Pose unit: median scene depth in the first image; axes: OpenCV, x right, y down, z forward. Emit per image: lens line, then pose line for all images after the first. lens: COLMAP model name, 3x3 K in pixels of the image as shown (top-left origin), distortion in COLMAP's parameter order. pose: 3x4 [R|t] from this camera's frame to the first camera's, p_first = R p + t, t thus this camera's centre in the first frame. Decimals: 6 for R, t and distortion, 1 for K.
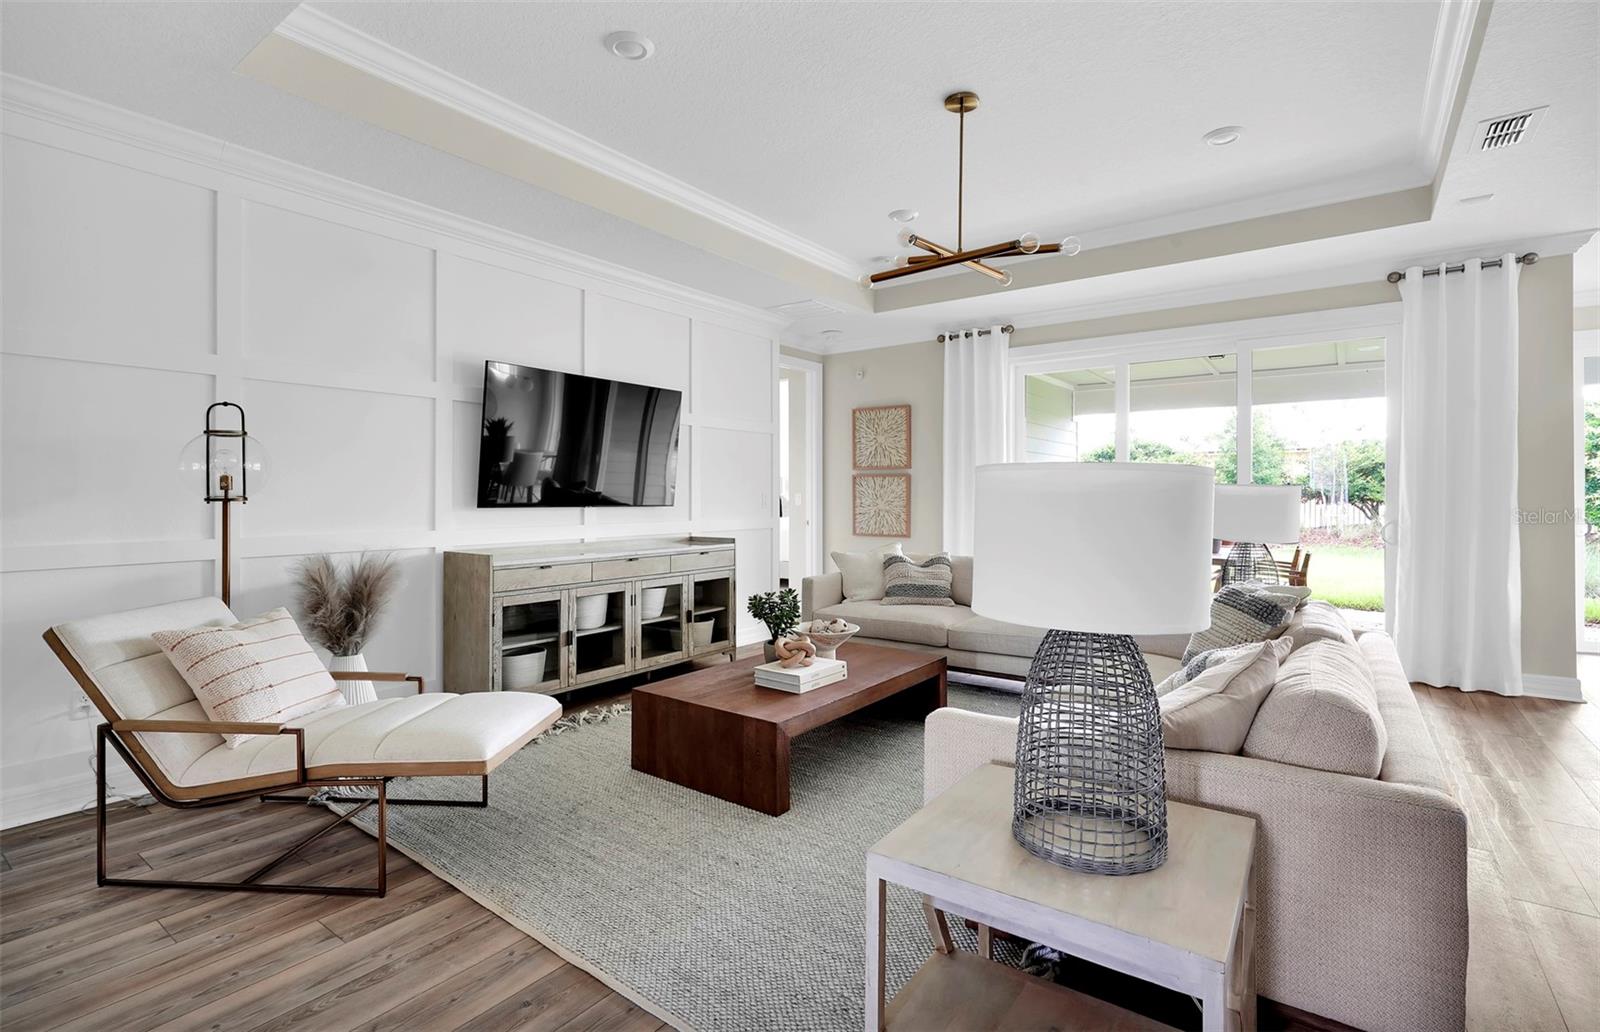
lens RADIAL K [[751.7, 0, 799.1], [0, 751.7, 504.7], [0, 0, 1]] dist [-0.000432, -0.000117]
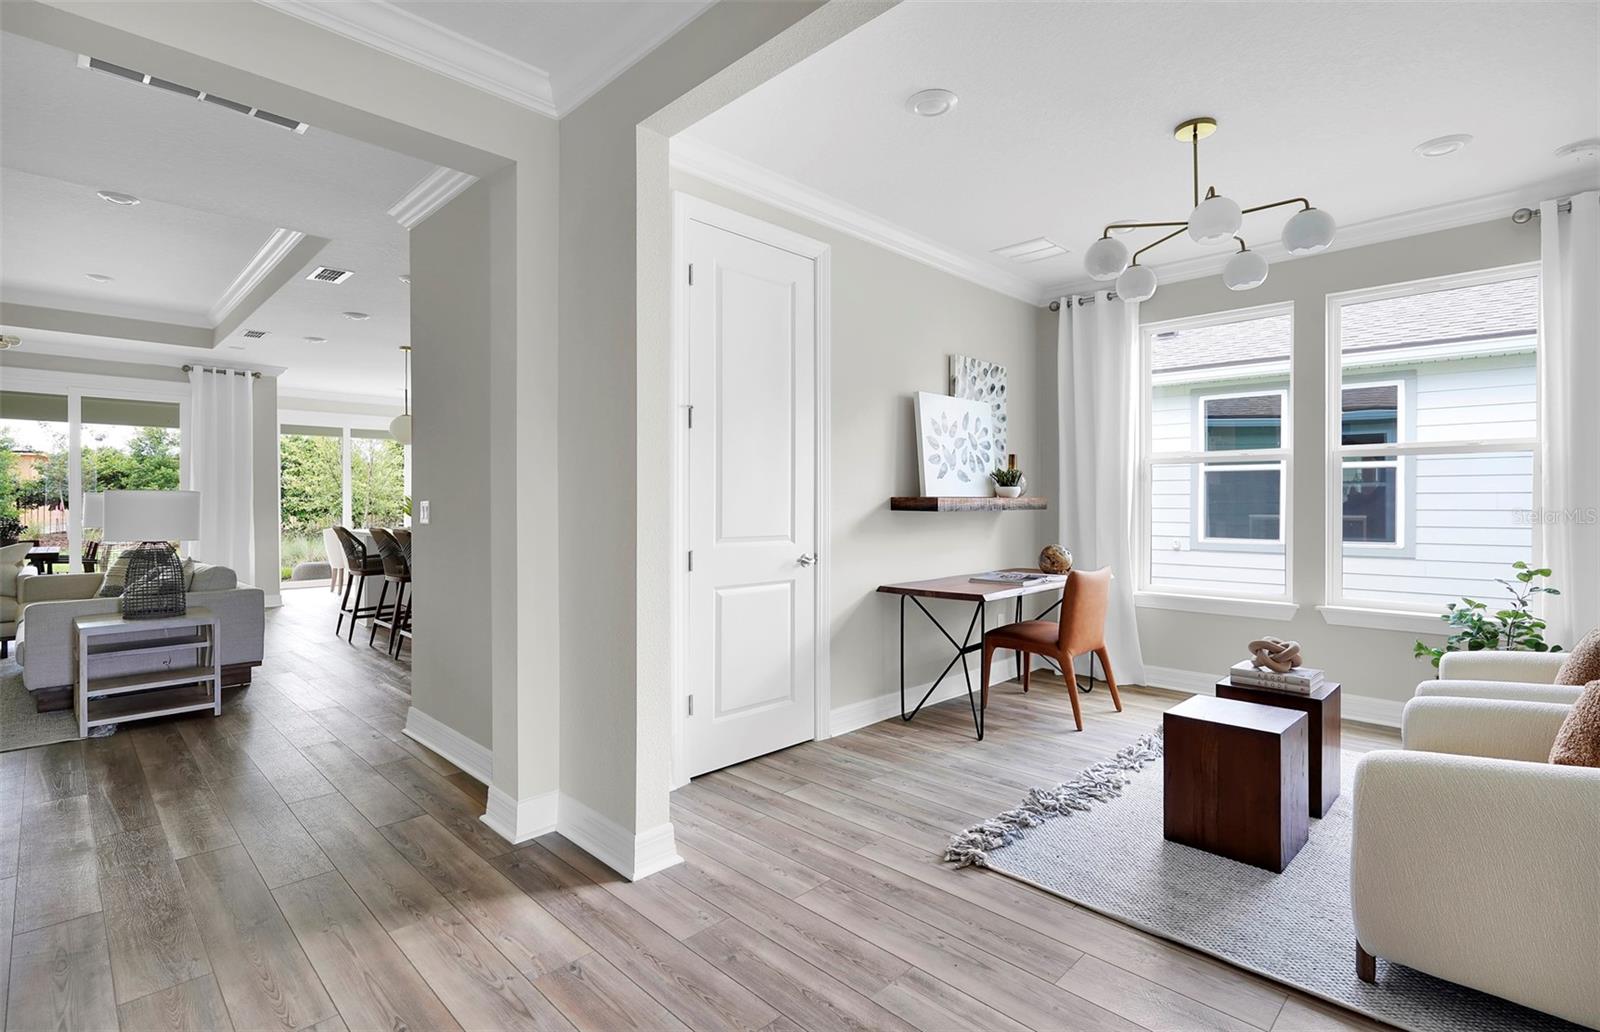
lens RADIAL K [[751.7, 0, 800.7], [0, 751.7, 509.5], [0, 0, 1]] dist [-0.000432, -0.000117]
pose [[0.156570, -0.004802, 0.987655, -0.673944], [0.008205, 0.999960, 0.003561, 0.016546], [-0.987633, 0.007546, 0.156603, -0.634433]]
